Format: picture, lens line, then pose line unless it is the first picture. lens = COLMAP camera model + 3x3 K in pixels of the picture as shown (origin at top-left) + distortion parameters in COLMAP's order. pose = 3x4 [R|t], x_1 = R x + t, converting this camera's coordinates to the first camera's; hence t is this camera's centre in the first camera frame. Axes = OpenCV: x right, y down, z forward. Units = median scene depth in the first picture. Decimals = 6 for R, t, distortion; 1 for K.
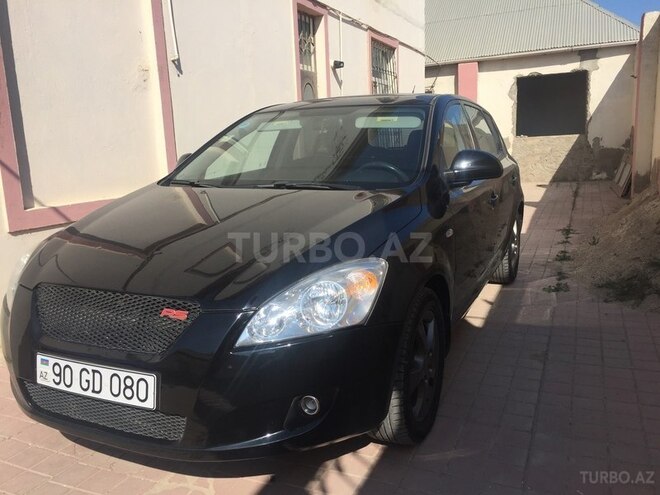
lens RADIAL K [[564.3, 0, 330.0], [0, 564.3, 247.5], [0, 0, 1]] dist [0.079359, -0.122472]
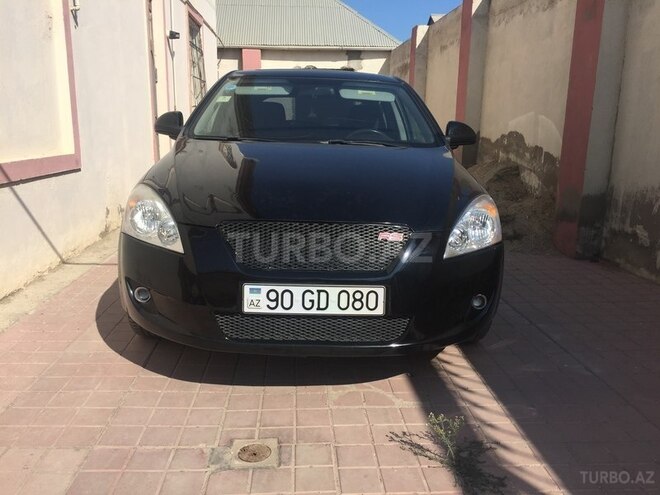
lens RADIAL K [[564.3, 0, 330.0], [0, 564.3, 247.5], [0, 0, 1]] dist [0.079359, -0.122472]
pose [[0.888340, -0.041449, 0.457312, -0.860376], [0.030950, 0.999058, 0.030429, 0.090510], [-0.458142, -0.012878, 0.888786, -0.013868]]
